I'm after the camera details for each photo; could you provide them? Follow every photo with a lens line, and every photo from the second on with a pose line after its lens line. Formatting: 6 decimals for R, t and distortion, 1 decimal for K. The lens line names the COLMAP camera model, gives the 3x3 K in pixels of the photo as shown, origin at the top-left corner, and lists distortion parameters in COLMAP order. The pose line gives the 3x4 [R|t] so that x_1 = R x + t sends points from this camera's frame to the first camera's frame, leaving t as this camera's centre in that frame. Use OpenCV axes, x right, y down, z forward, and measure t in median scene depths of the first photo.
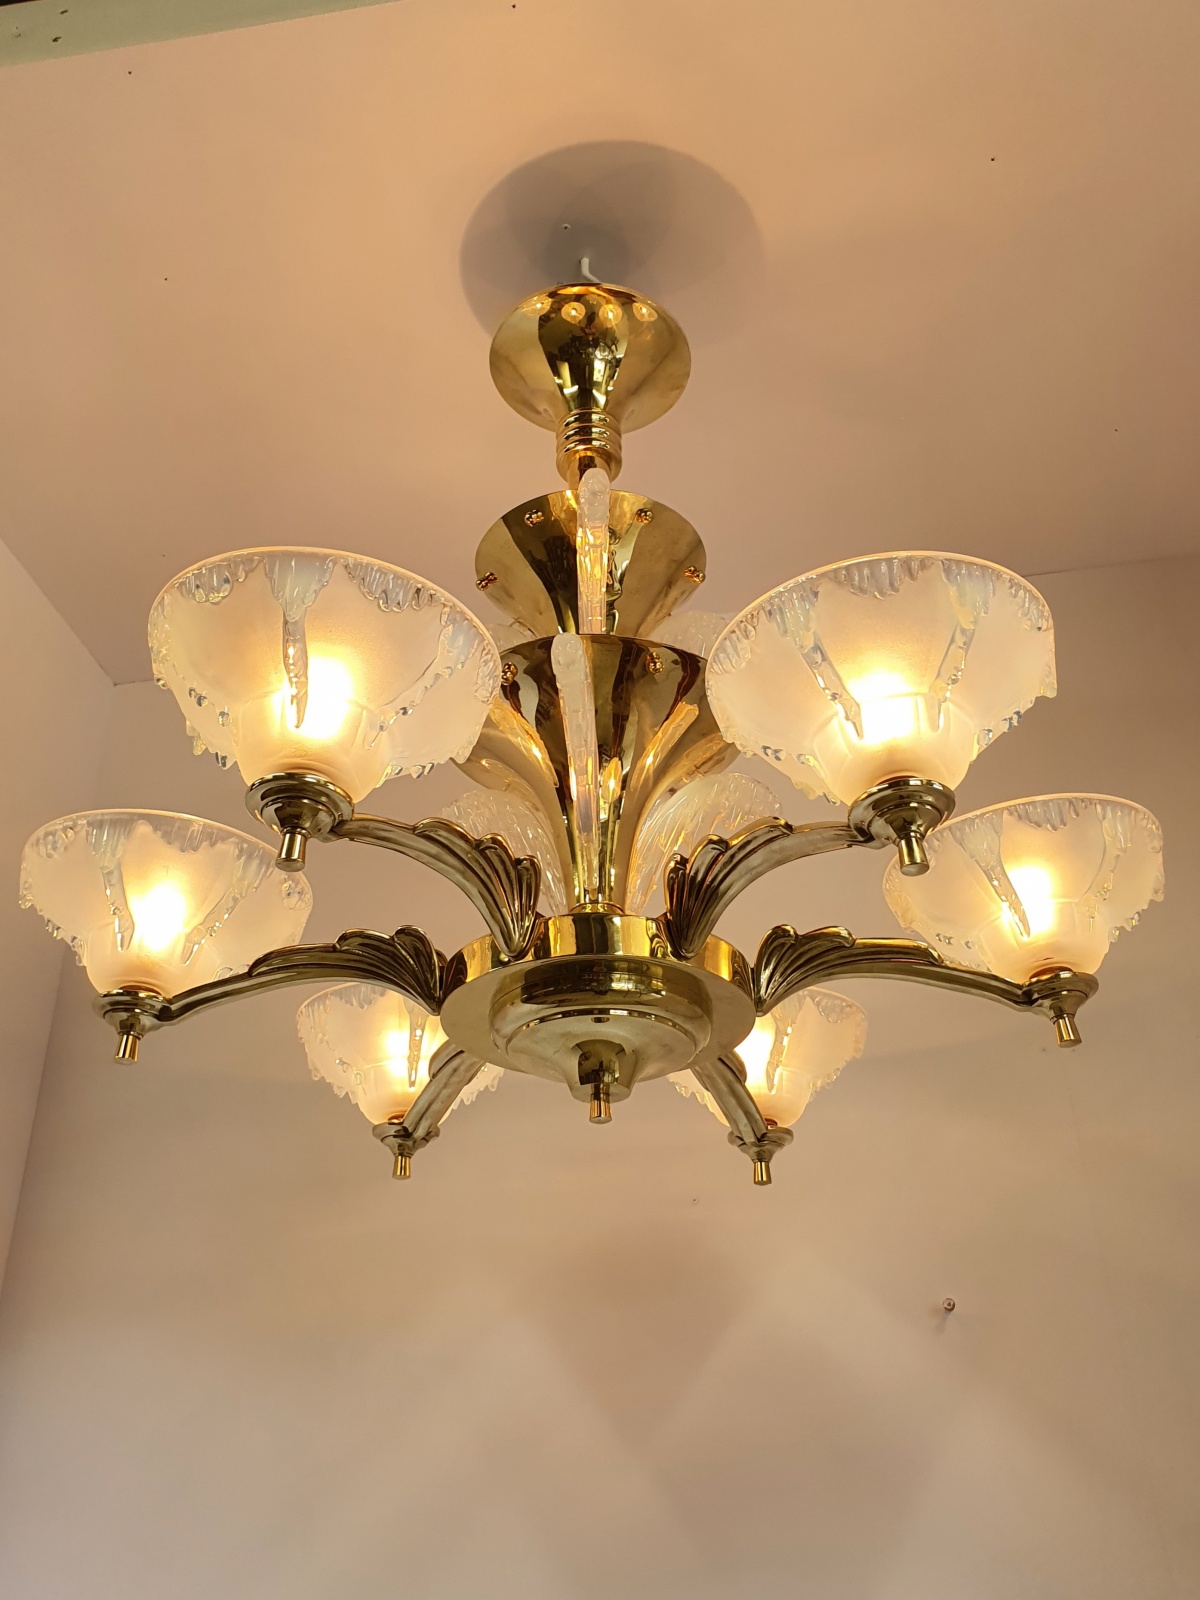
lens RADIAL K [[1283.7, 0, 558.3], [0, 1283.7, 736.4], [0, 0, 1]] dist [0.000902, -0.004447]
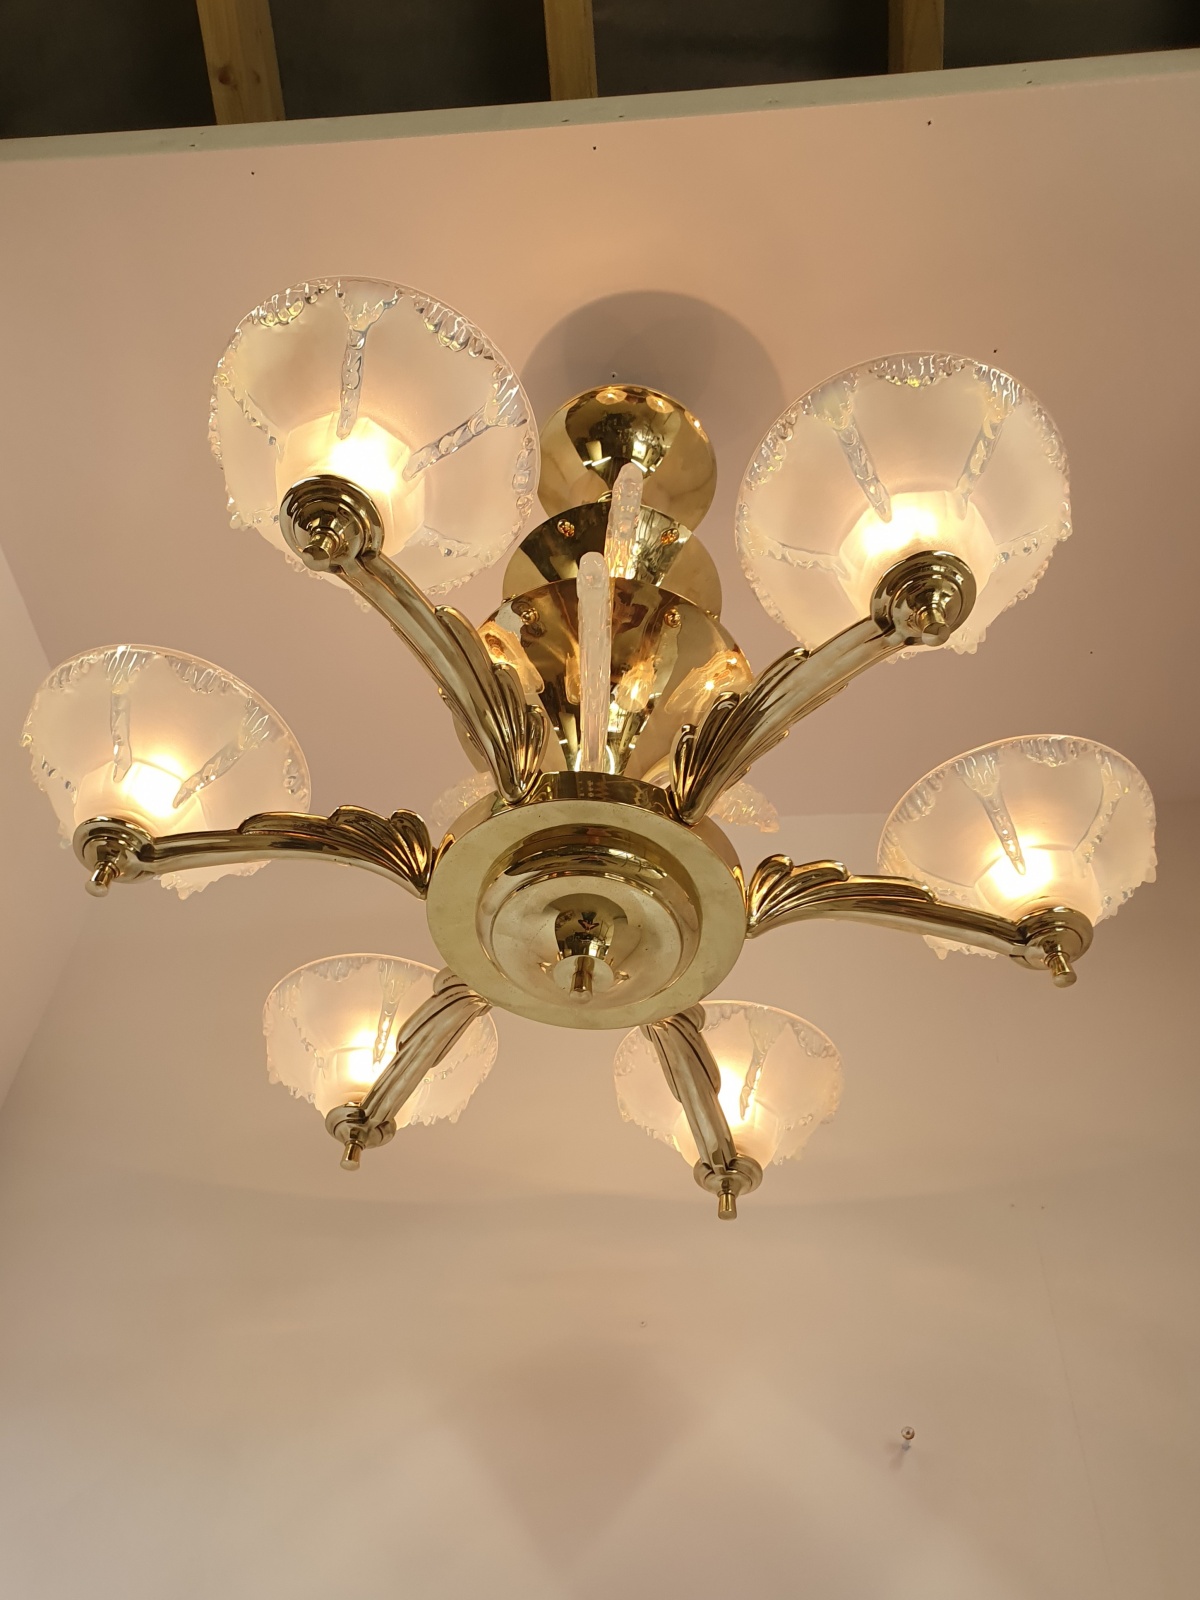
lens RADIAL K [[1221.8, 0, 577.4], [0, 1221.8, 937.8], [0, 0, 1]] dist [0.002626, -0.001347]
pose [[0.993286, 0.112739, 0.025921, 0.001793], [-0.105179, 0.973434, -0.203380, 0.357288], [-0.048162, 0.199288, 0.978757, 0.080651]]
